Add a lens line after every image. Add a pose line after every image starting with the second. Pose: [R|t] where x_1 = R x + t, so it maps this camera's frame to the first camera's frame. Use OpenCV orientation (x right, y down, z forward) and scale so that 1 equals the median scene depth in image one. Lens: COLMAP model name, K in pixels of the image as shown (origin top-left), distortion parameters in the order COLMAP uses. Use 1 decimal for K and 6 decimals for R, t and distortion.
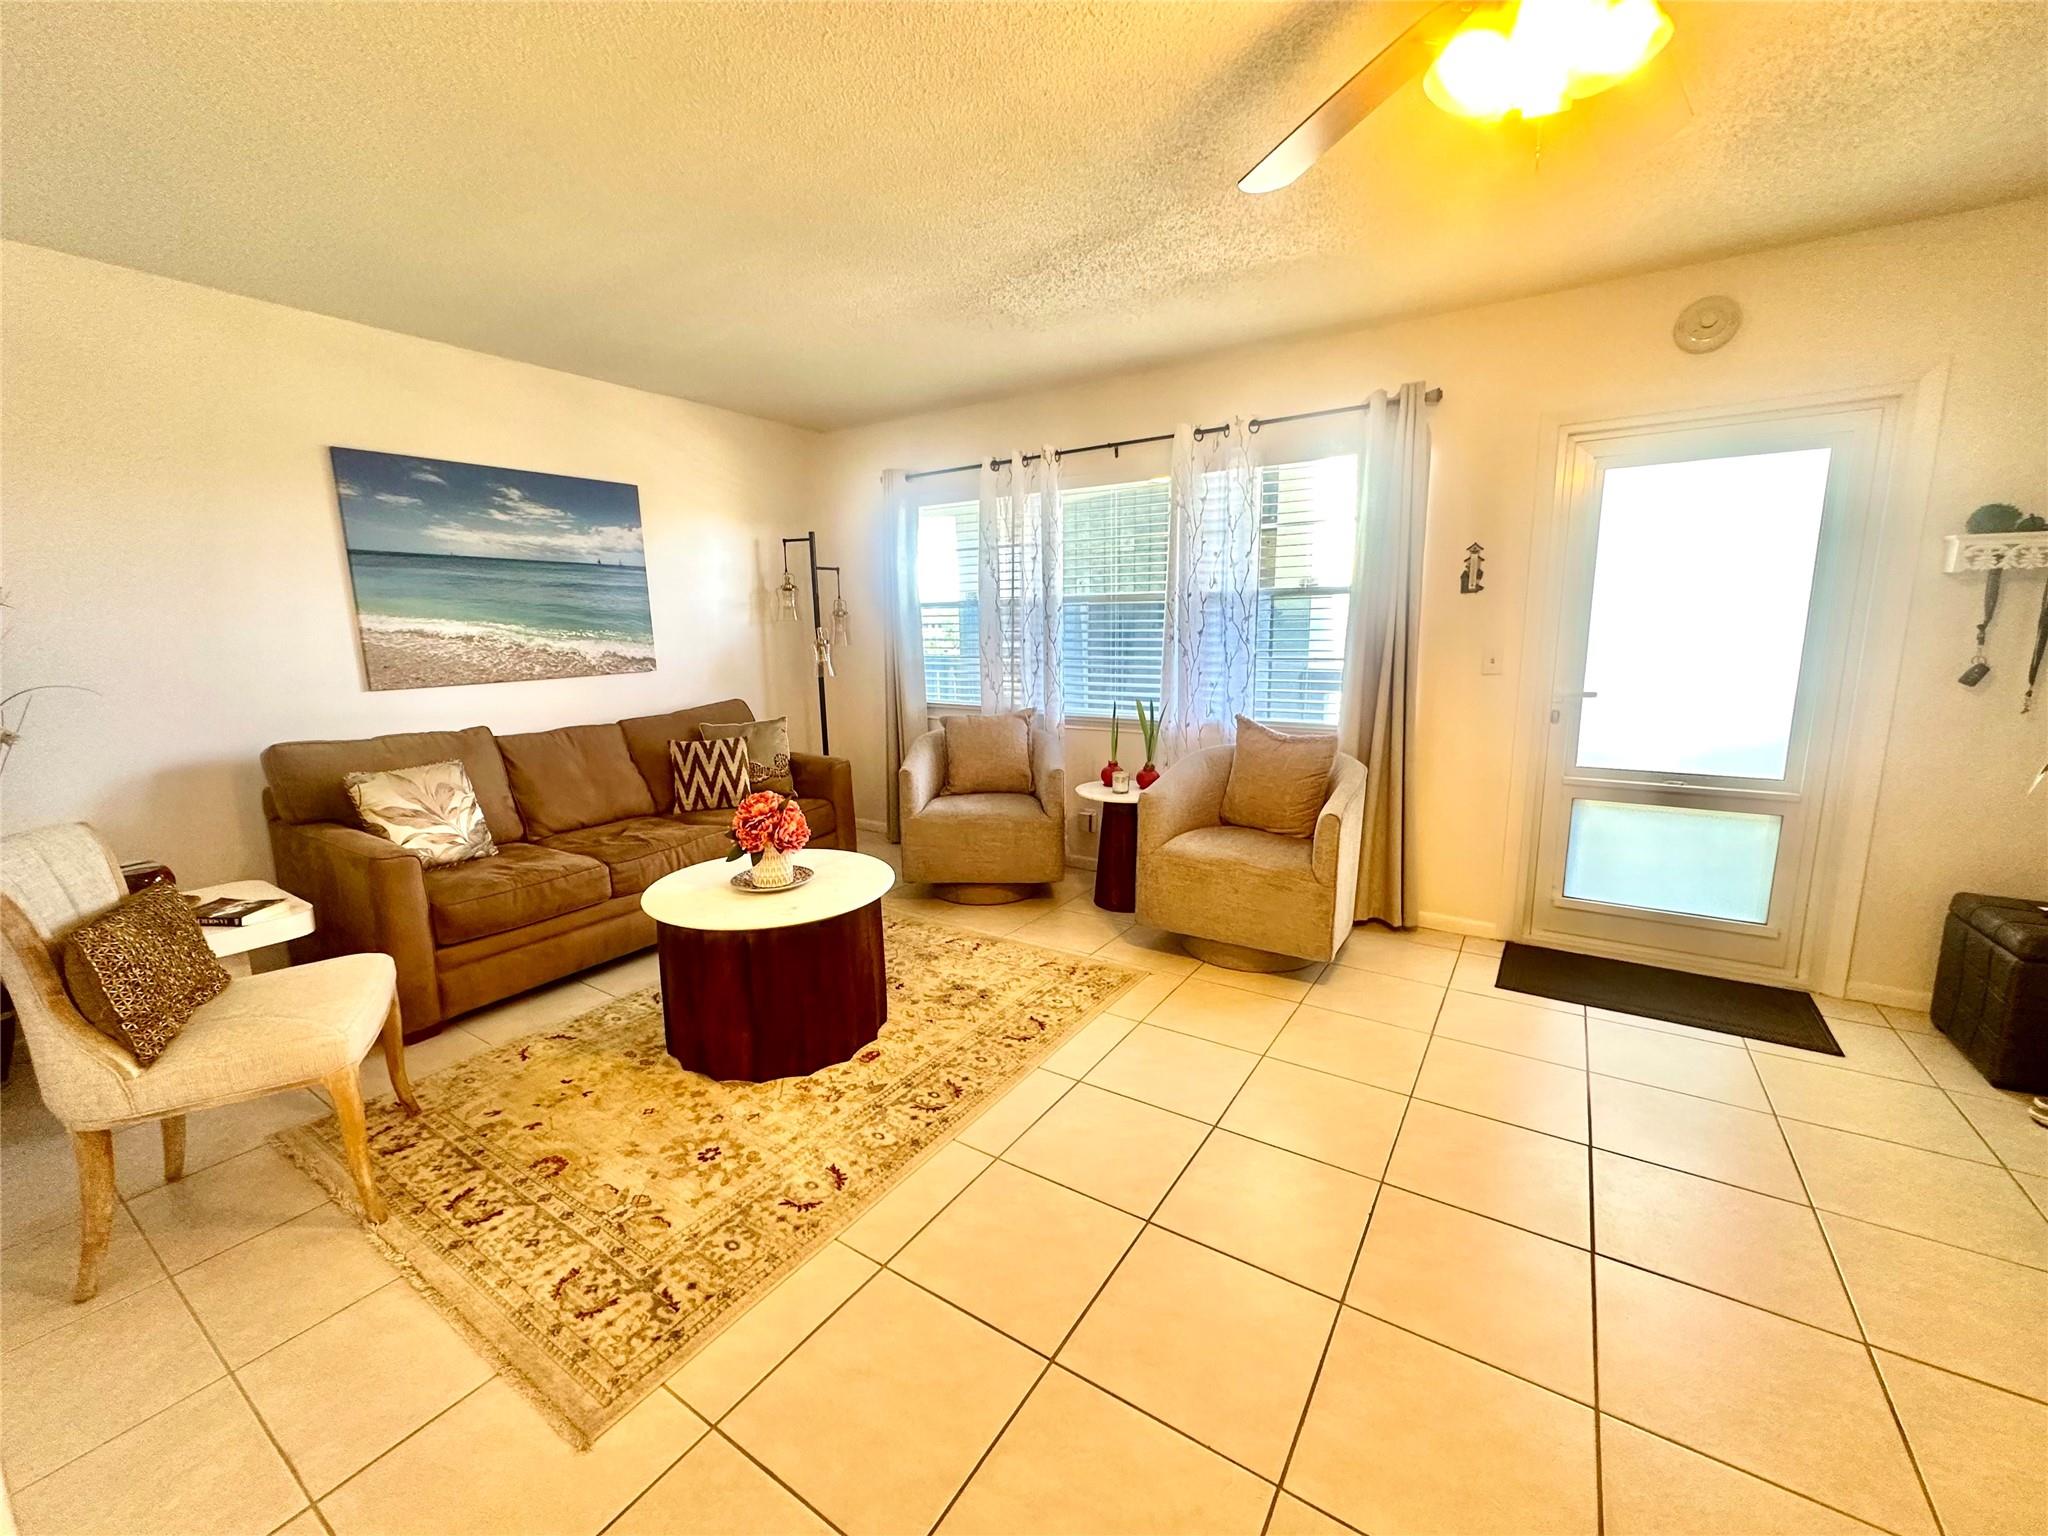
lens RADIAL K [[818.5, 0, 1024.0], [0, 818.5, 768.0], [0, 0, 1]] dist [-0.000604, -0.000001]
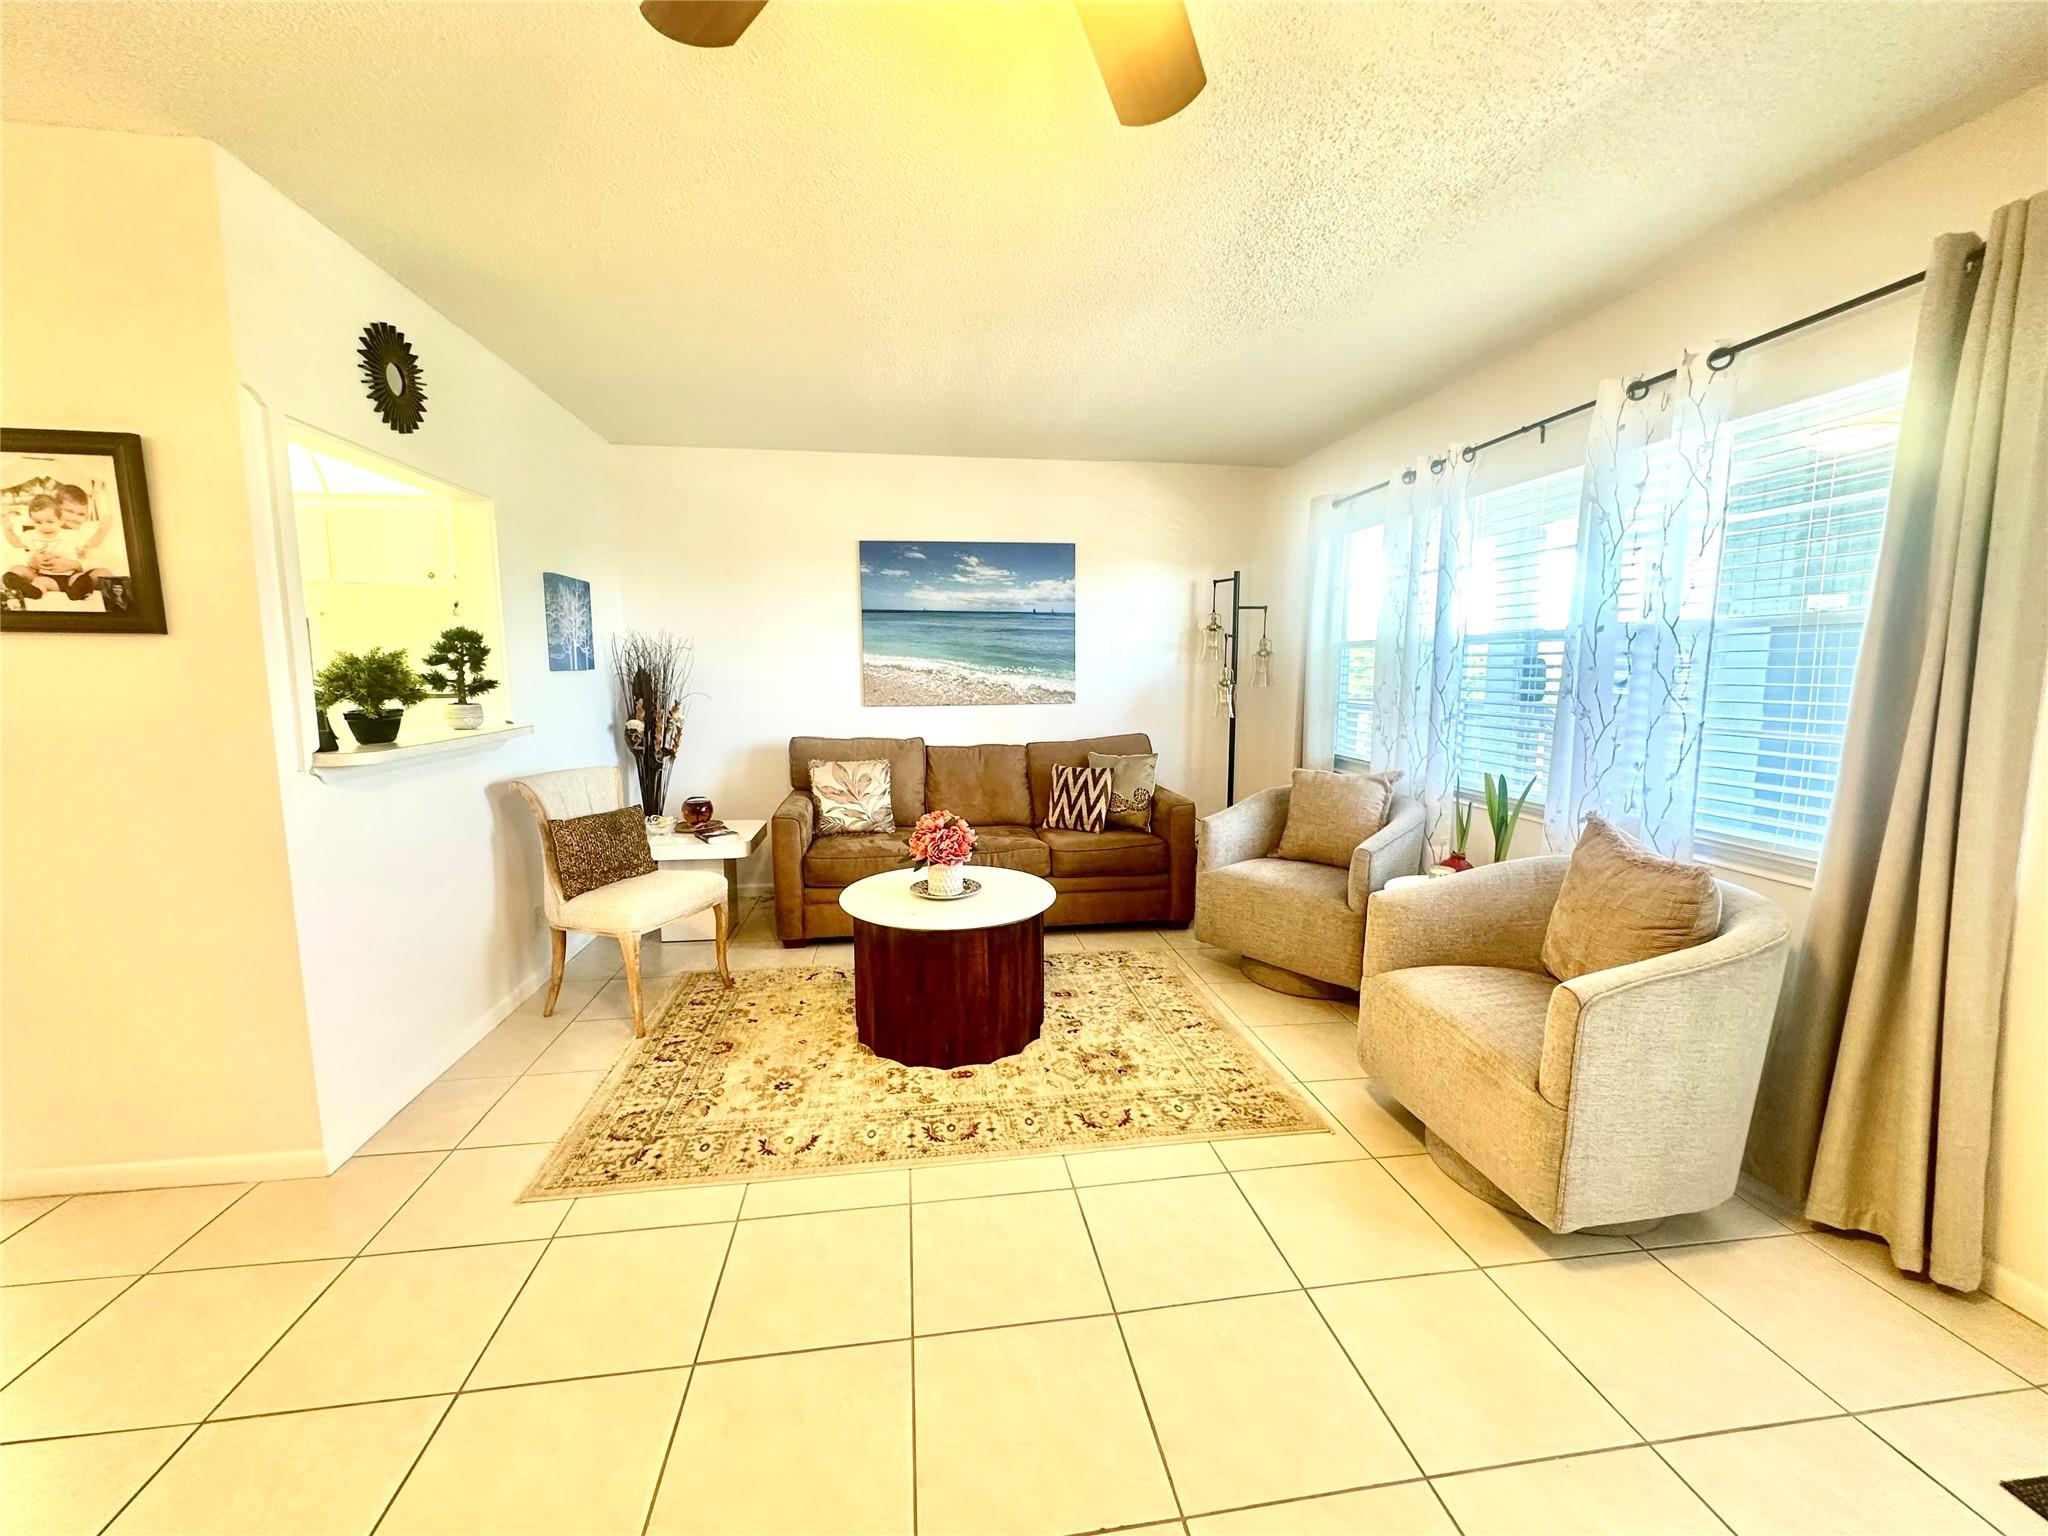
lens RADIAL K [[818.5, 0, 1024.0], [0, 818.5, 768.0], [0, 0, 1]] dist [-0.000604, -0.000001]
pose [[0.667084, 0.106786, -0.737289, 0.441739], [-0.139878, 0.990026, 0.016833, -0.048072], [0.731733, 0.091902, 0.675367, 0.232868]]
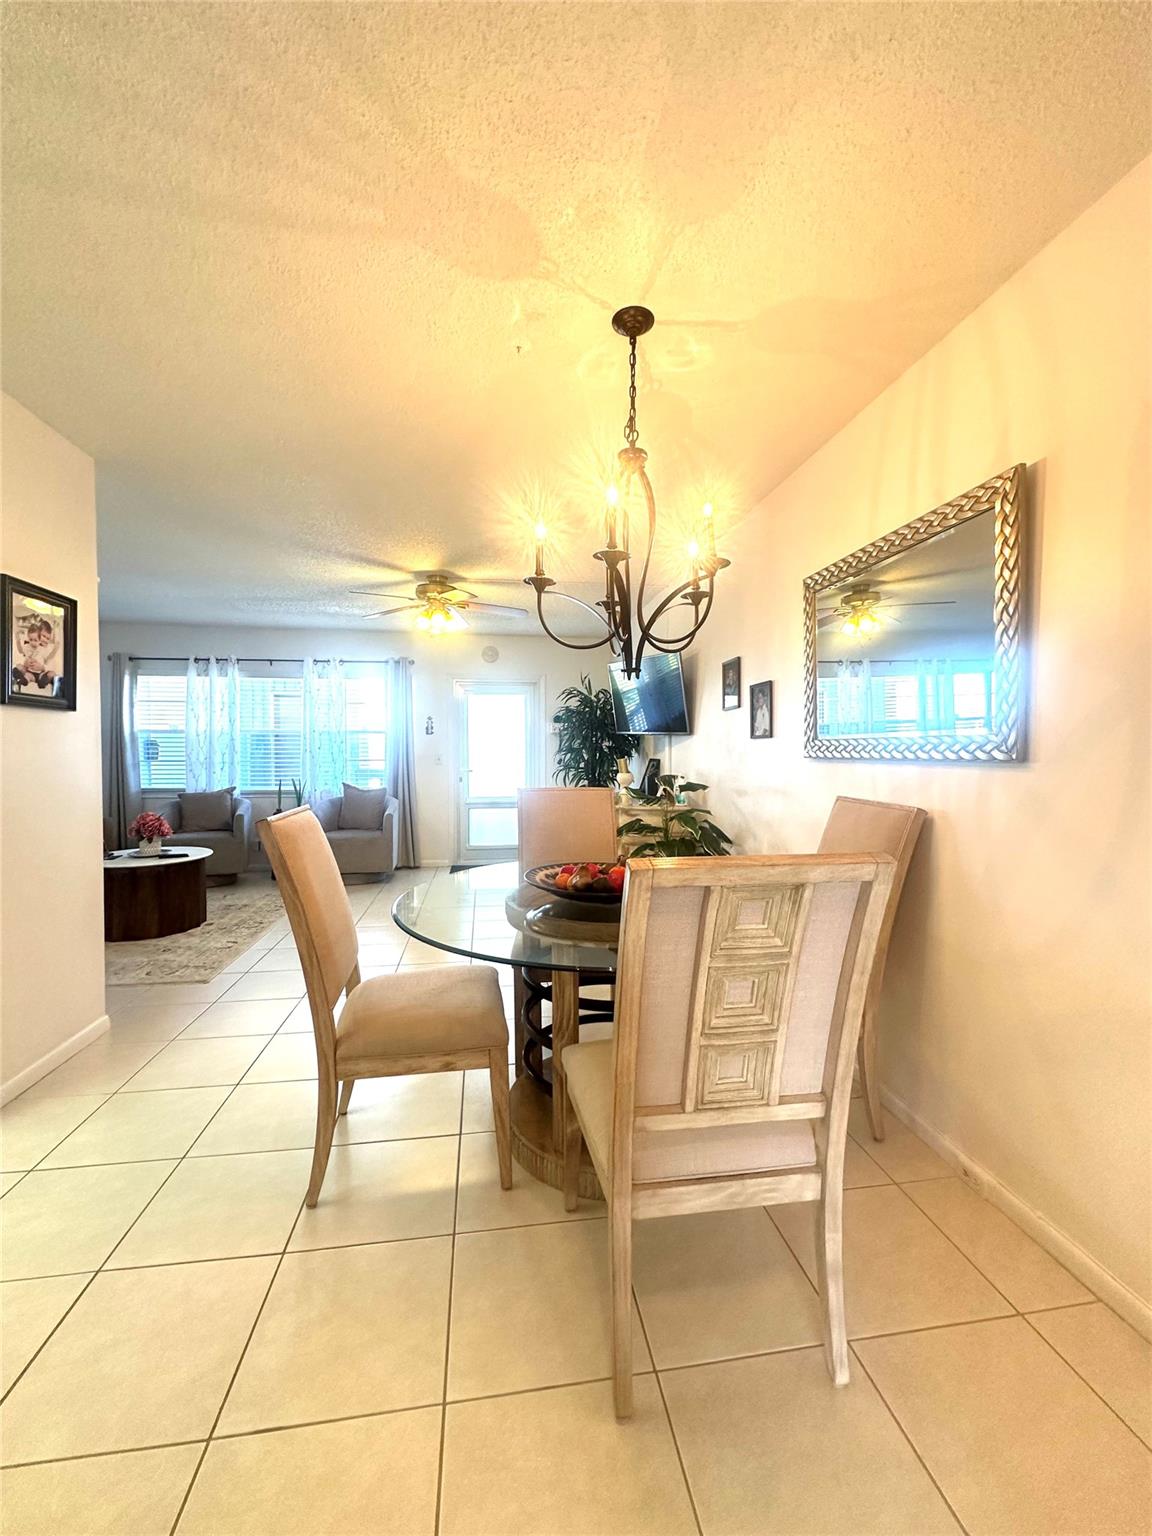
lens RADIAL K [[615.8, 0, 576.0], [0, 615.8, 768.0], [0, 0, 1]] dist [0.001415, 0.000174]
pose [[0.744518, -0.003717, 0.667592, -0.425366], [0.105332, 0.988113, -0.111968, 0.163800], [-0.659241, 0.153681, 0.736059, -0.751123]]
